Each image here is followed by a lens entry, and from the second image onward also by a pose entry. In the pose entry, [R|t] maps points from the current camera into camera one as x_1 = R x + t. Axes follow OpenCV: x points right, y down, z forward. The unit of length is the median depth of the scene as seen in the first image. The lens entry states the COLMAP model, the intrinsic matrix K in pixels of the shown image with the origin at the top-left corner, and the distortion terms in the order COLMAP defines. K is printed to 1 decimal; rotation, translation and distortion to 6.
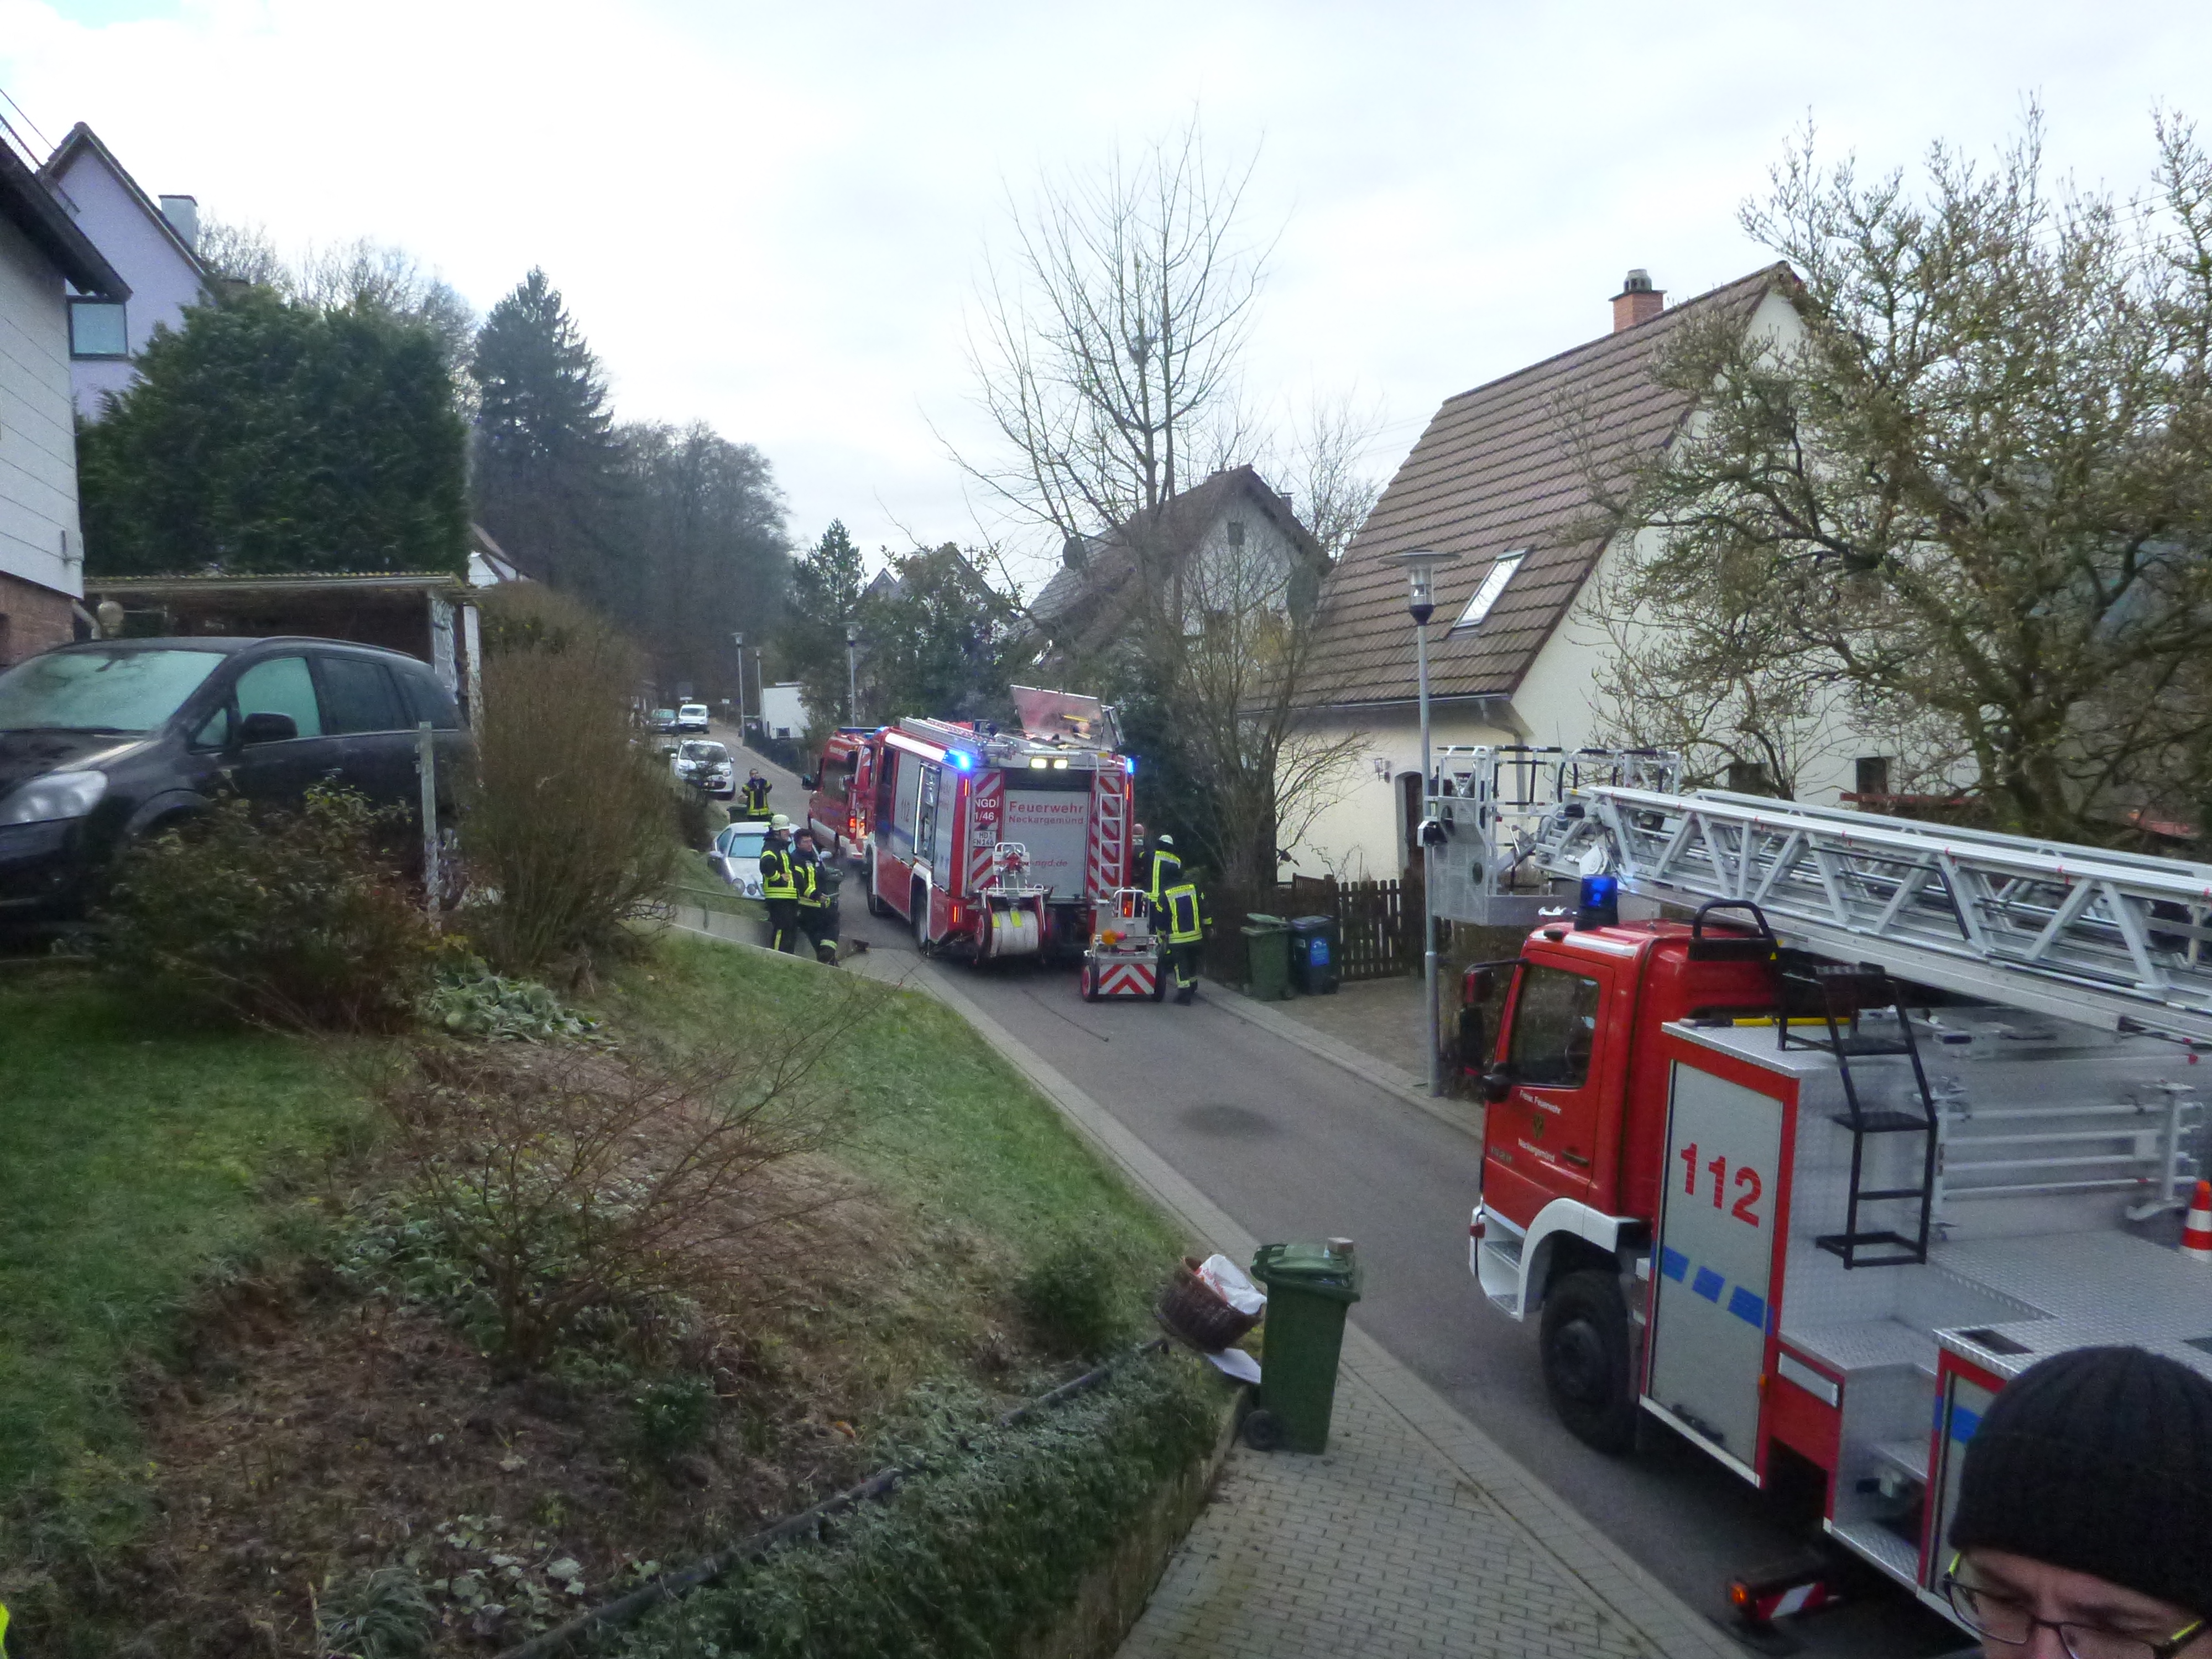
lens RADIAL K [[1784.2, 0, 1106.0], [0, 1784.2, 829.5], [0, 0, 1]] dist [-0.027202, -0.001061]
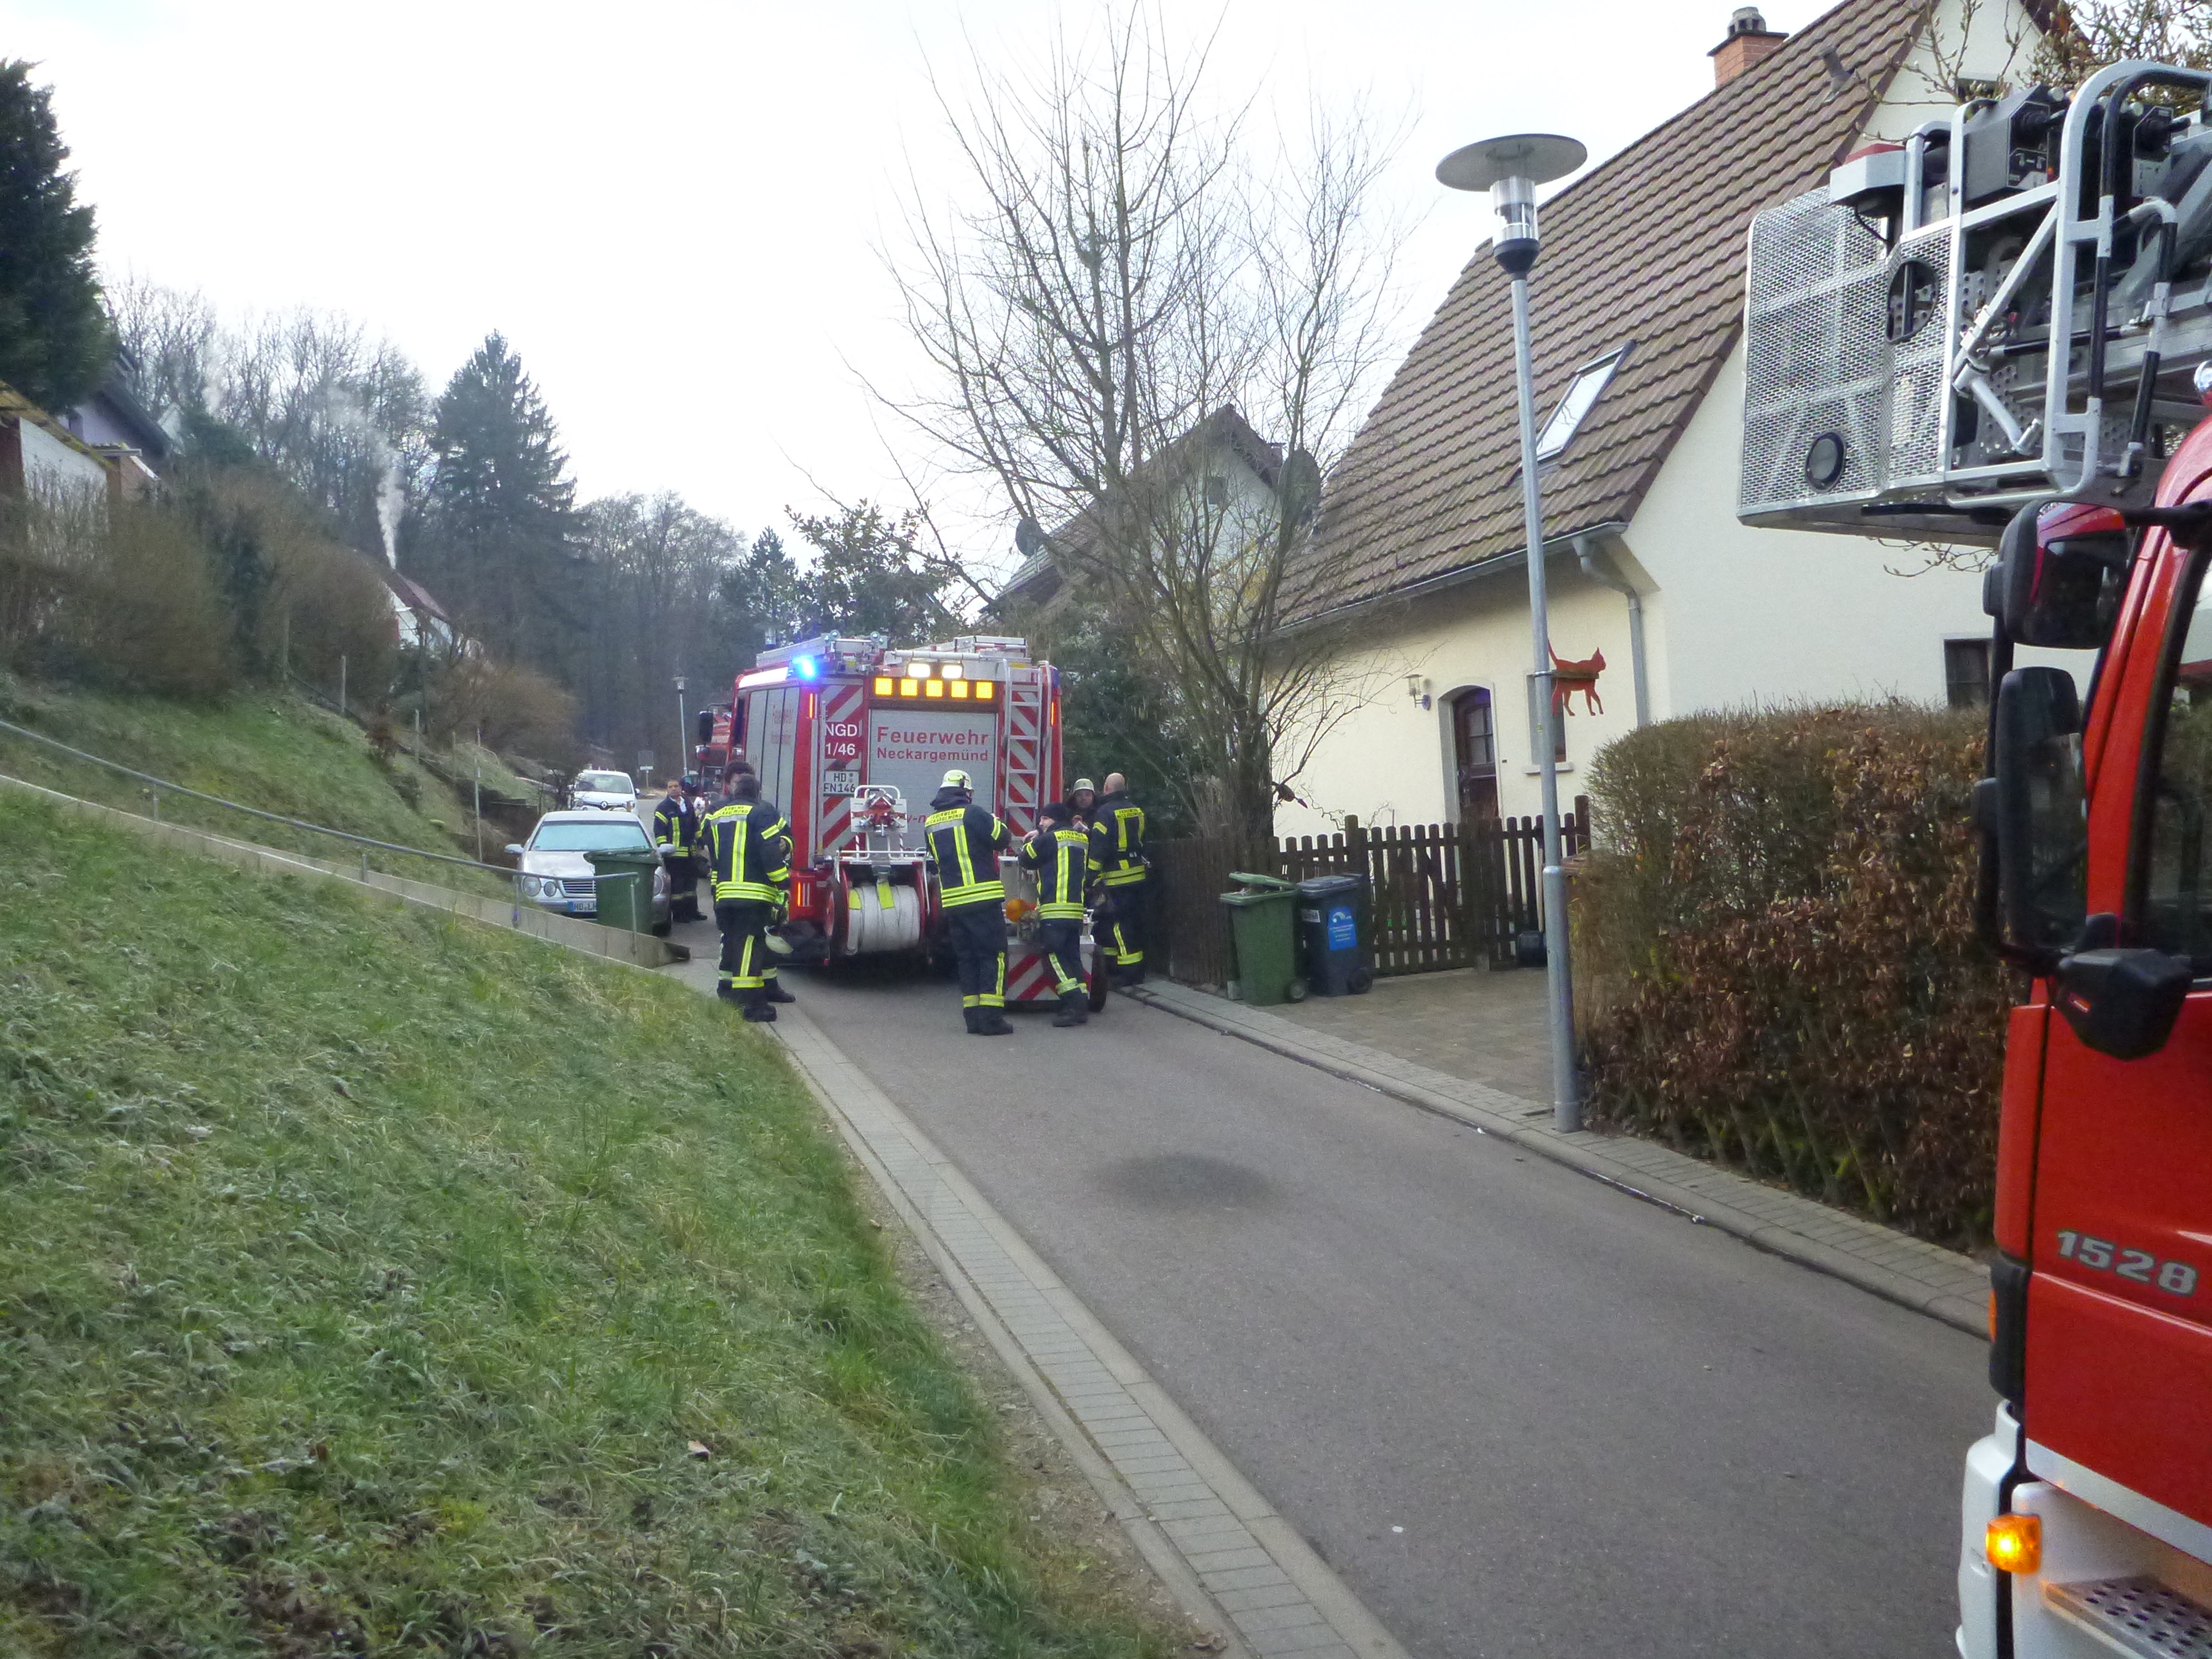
lens RADIAL K [[1784.2, 0, 1106.0], [0, 1784.2, 829.5], [0, 0, 1]] dist [-0.027202, -0.001061]
pose [[0.999766, -0.021653, 0.000086, 0.027467], [0.021630, 0.998488, -0.050541, 0.050827], [0.001009, 0.050531, 0.998722, 0.277561]]
